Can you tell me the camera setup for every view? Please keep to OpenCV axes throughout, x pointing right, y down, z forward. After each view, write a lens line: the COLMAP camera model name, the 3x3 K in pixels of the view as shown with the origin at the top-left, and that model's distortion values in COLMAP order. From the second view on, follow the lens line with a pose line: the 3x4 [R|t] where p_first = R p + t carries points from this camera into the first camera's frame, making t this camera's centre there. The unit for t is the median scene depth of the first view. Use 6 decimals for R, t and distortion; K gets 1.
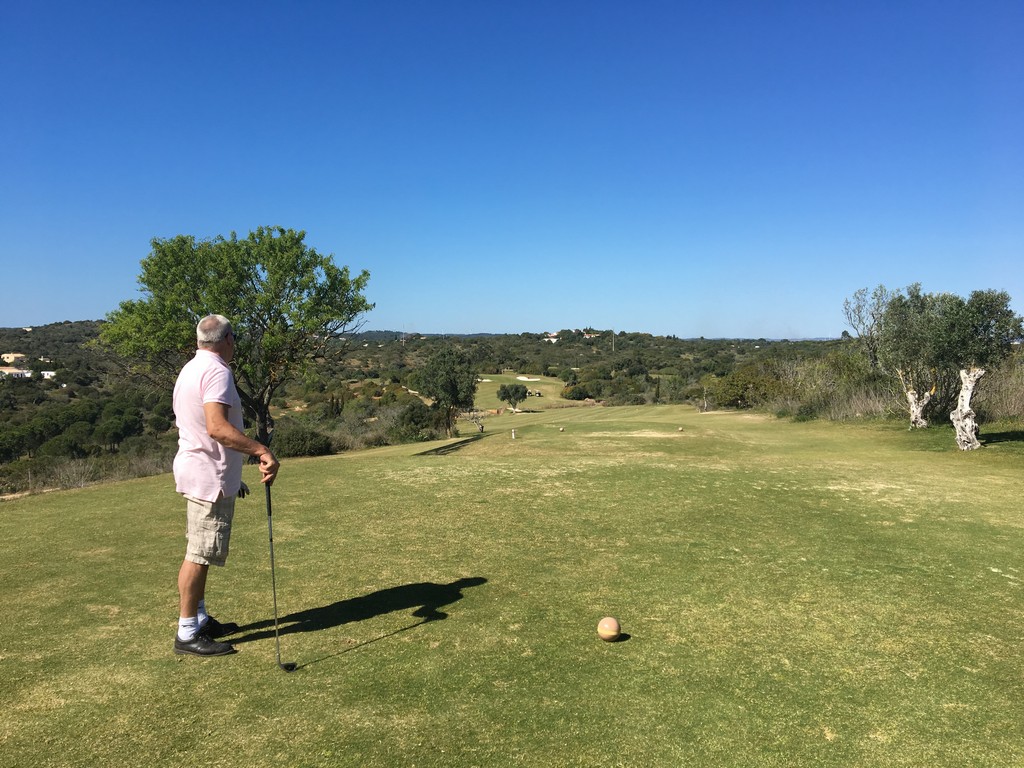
lens RADIAL K [[873.7, 0, 511.3], [0, 873.7, 376.5], [0, 0, 1]] dist [0.070926, -0.091897]
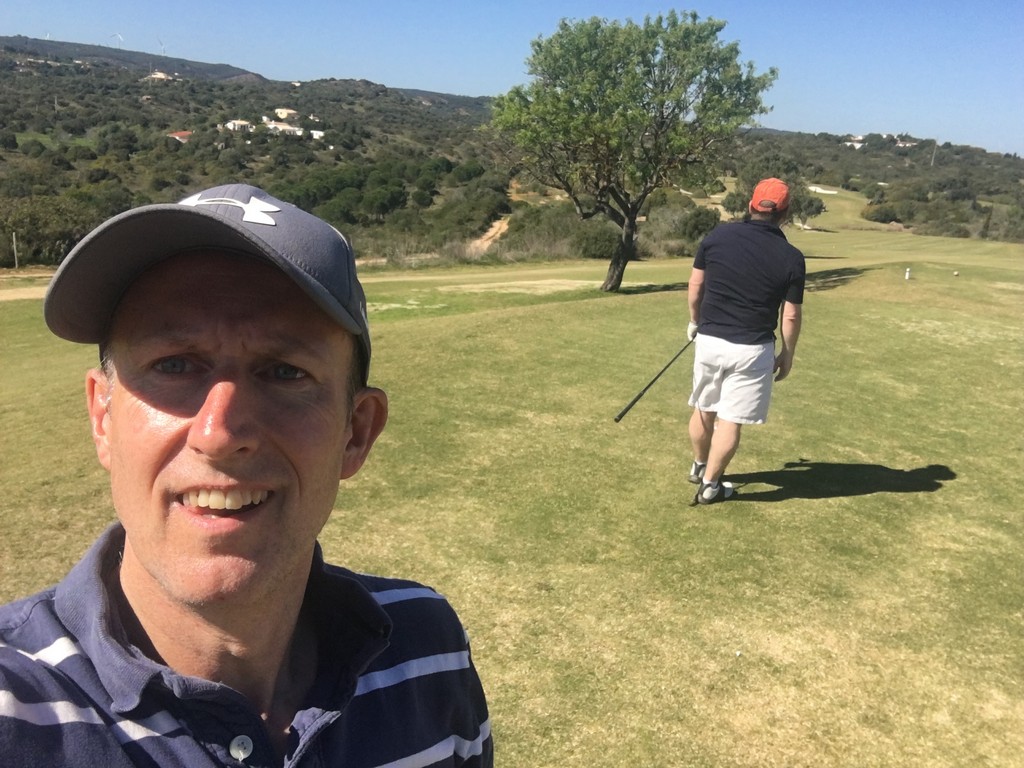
lens RADIAL K [[951.6, 0, 490.7], [0, 951.6, 410.2], [0, 0, 1]] dist [0.002383, 0.000000]
pose [[0.952399, 0.165195, -0.256217, -0.057148], [-0.096819, 0.960847, 0.259613, -0.004796], [0.289072, -0.222449, 0.931104, -0.021027]]
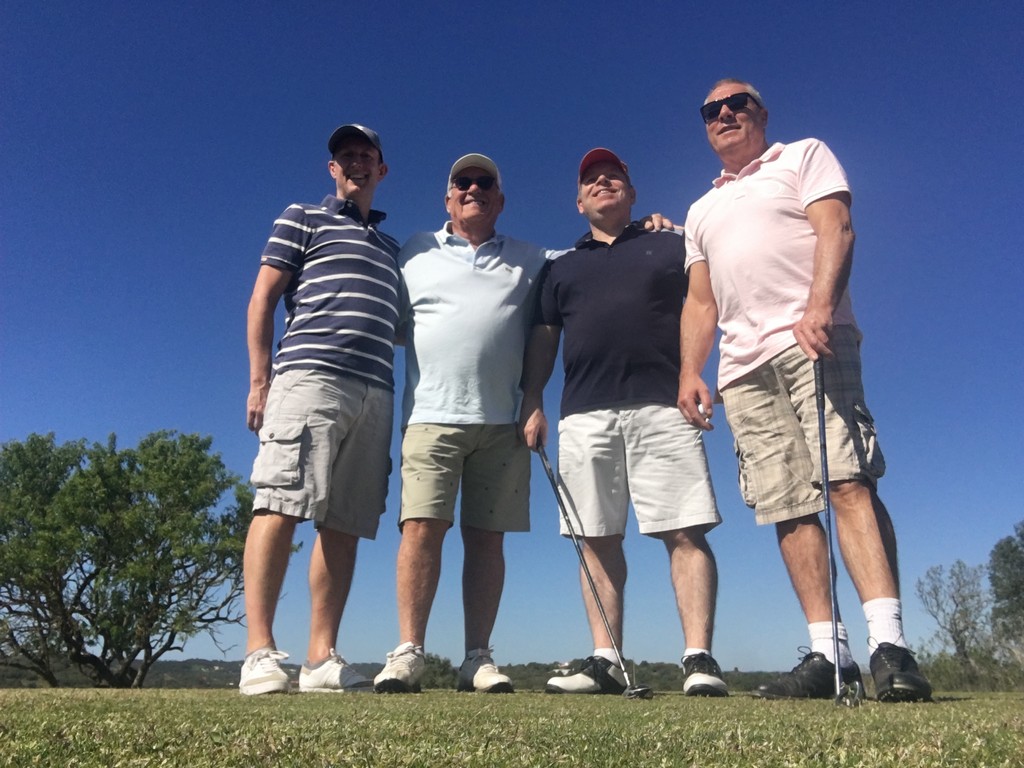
lens RADIAL K [[951.6, 0, 515.2], [0, 951.6, 382.6], [0, 0, 1]] dist [0.002383, 0.000000]
pose [[0.999987, -0.004725, -0.001844, 0.010490], [0.003833, 0.942079, -0.335369, 0.025509], [0.003322, 0.335358, 0.942085, 0.088087]]
